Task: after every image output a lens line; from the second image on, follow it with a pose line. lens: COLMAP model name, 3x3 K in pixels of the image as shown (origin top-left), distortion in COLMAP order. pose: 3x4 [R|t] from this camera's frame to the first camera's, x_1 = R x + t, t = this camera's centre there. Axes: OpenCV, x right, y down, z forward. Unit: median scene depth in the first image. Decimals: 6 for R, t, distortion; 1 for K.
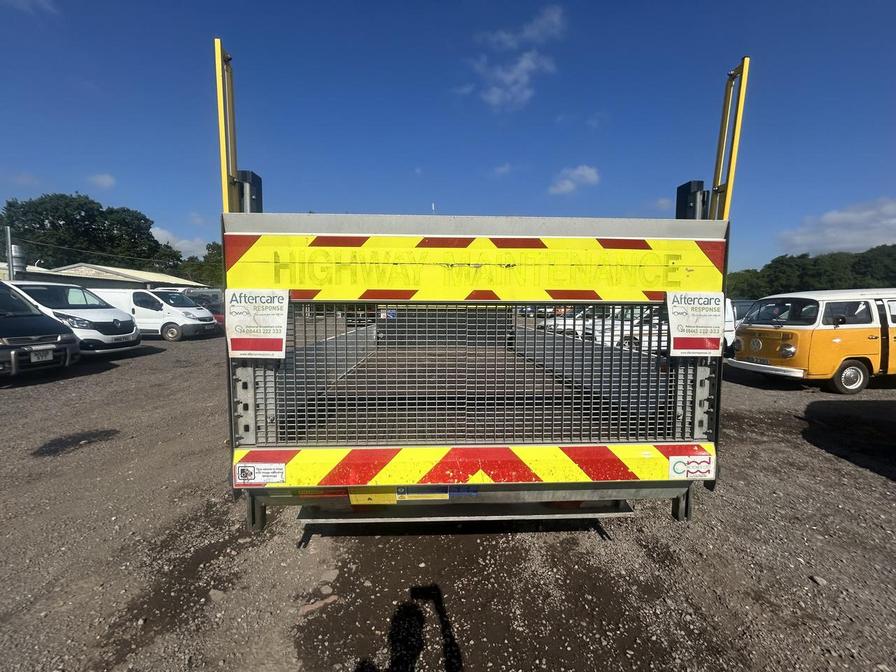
lens RADIAL K [[362.5, 0, 444.7], [0, 362.5, 336.9], [0, 0, 1]] dist [-0.000157, -0.000065]
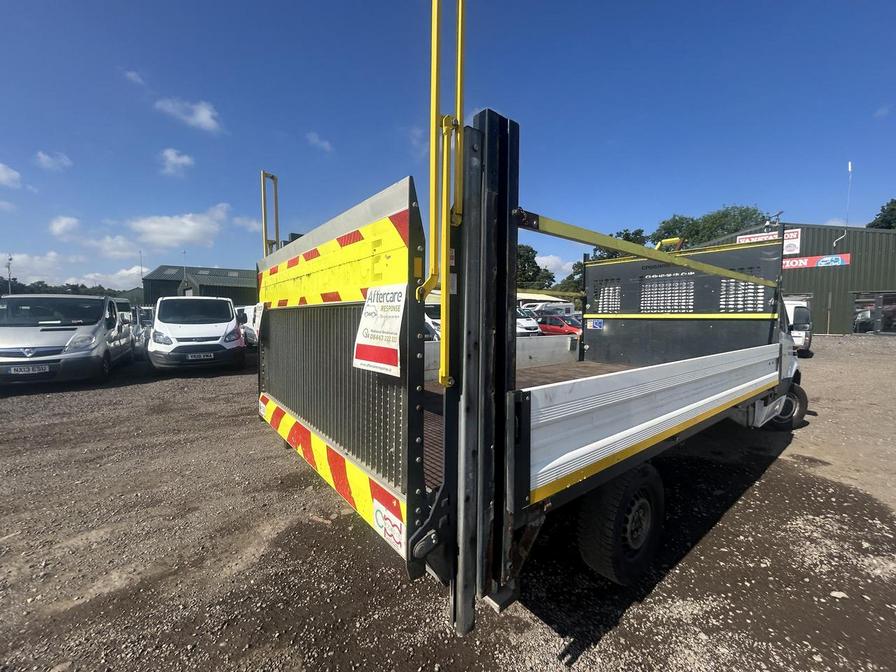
lens RADIAL K [[360.1, 0, 445.4], [0, 360.1, 335.6], [0, 0, 1]] dist [-0.015299, 0.007060]
pose [[0.585976, 0.038990, -0.809390, 0.144331], [-0.069053, 0.997611, -0.001935, -0.003033], [0.807381, 0.057024, 0.587268, 0.071249]]
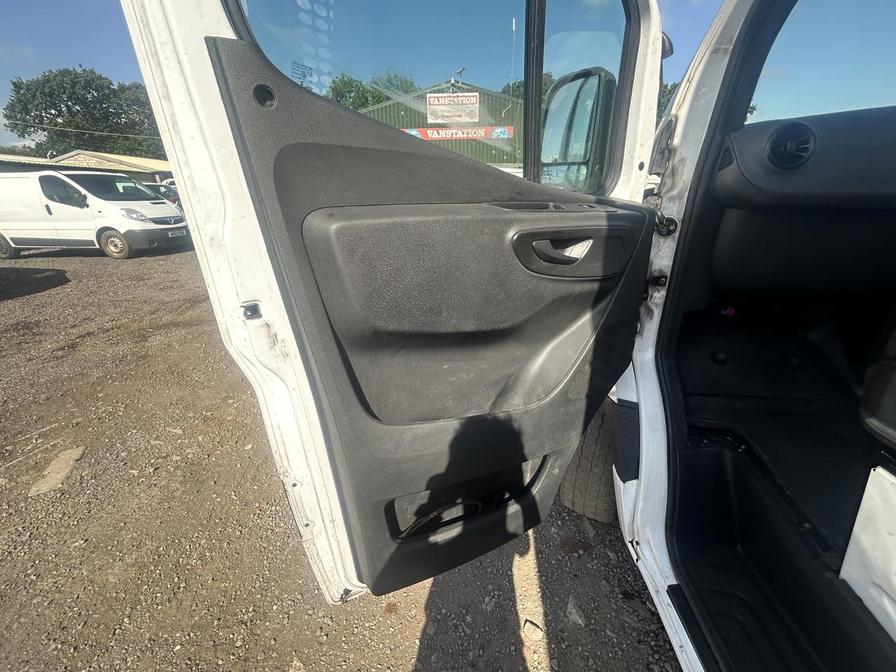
lens RADIAL K [[362.4, 0, 445.7], [0, 362.4, 334.0], [0, 0, 1]] dist [-0.001947, 0.000269]
pose [[0.990960, 0.021759, -0.132384, -0.102041], [0.015443, 0.961702, 0.273663, -0.024334], [0.133268, -0.273233, 0.952672, 0.426379]]
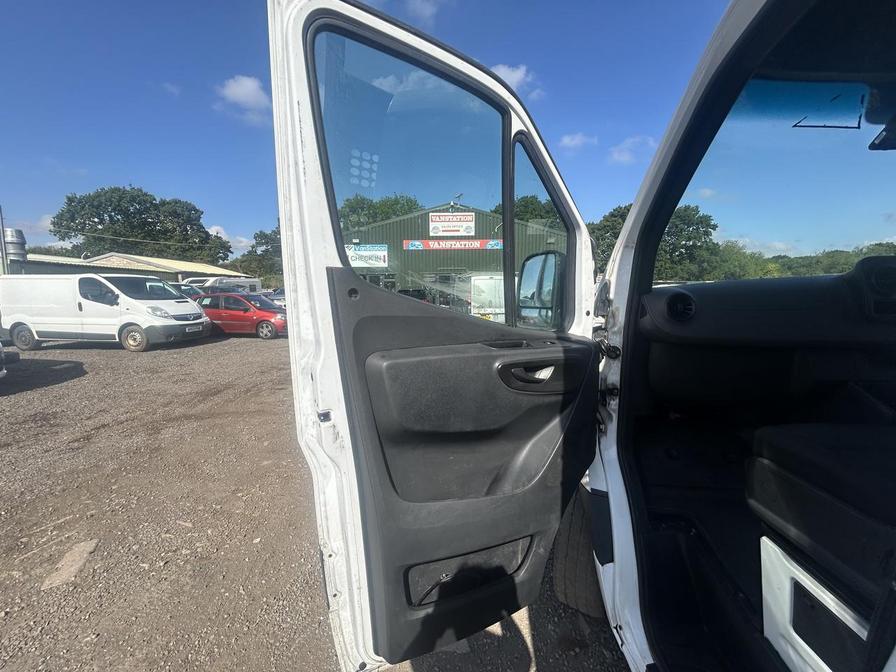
lens RADIAL K [[361.8, 0, 445.7], [0, 361.8, 333.6], [0, 0, 1]] dist [0.001351, -0.000196]
pose [[0.991638, -0.000668, -0.129050, -0.100875], [0.003504, 0.999757, 0.021753, -0.031945], [0.129004, -0.022023, 0.991400, 0.403270]]
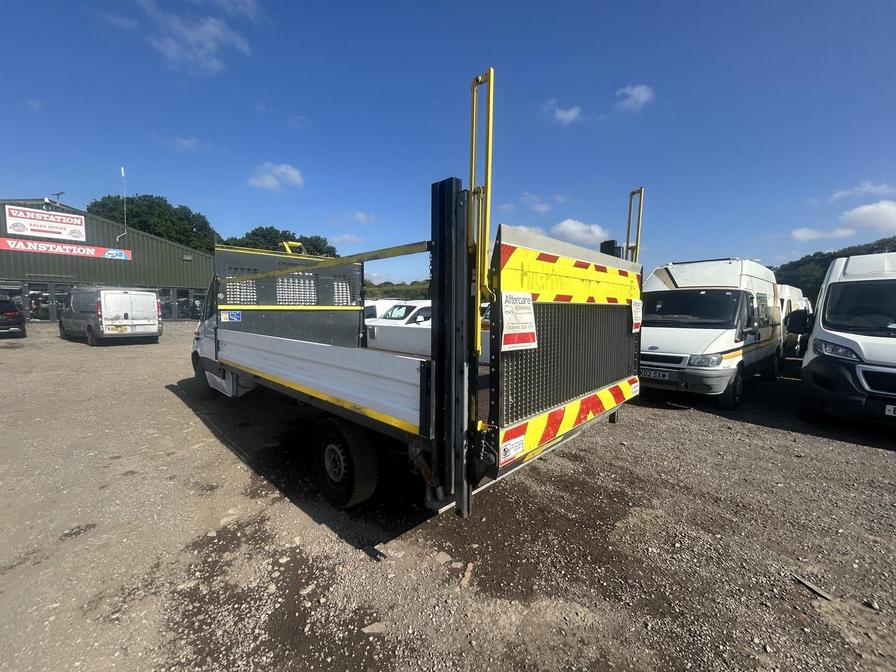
lens RADIAL K [[362.5, 0, 444.7], [0, 362.5, 336.9], [0, 0, 1]] dist [-0.000157, -0.000065]
pose [[0.725241, -0.055236, 0.686276, -0.152634], [0.057334, 0.998160, 0.019749, -0.002149], [-0.686104, 0.025024, 0.727073, 0.030144]]
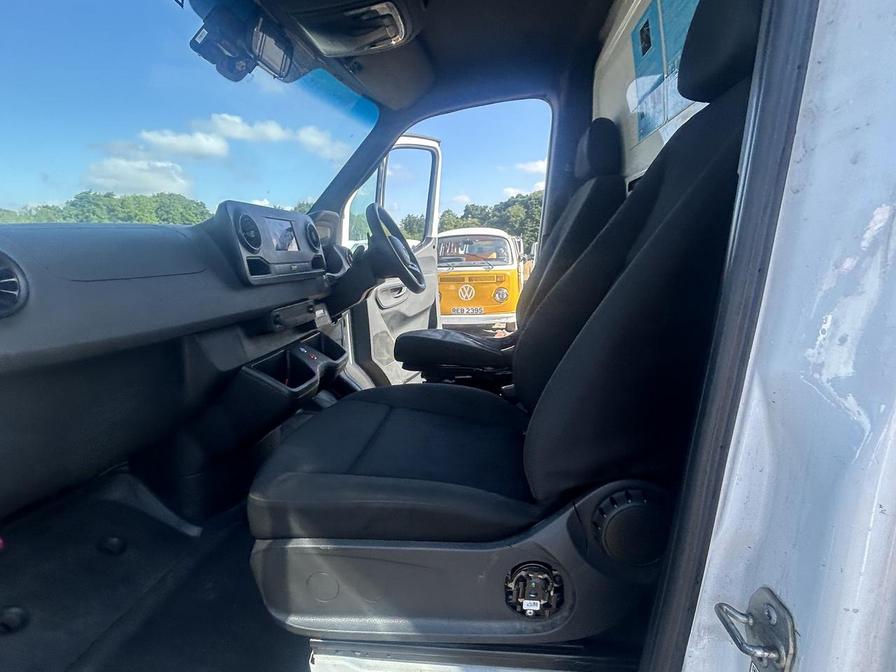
lens RADIAL K [[461.4, 0, 448.0], [0, 461.4, 336.0], [0, 0, 1]] dist [-0.000527, 0.000099]
pose [[0.128704, -0.187452, 0.973805, -0.092546], [0.103338, 0.979162, 0.174826, -0.034373], [-0.986284, 0.078131, 0.145393, 0.448951]]
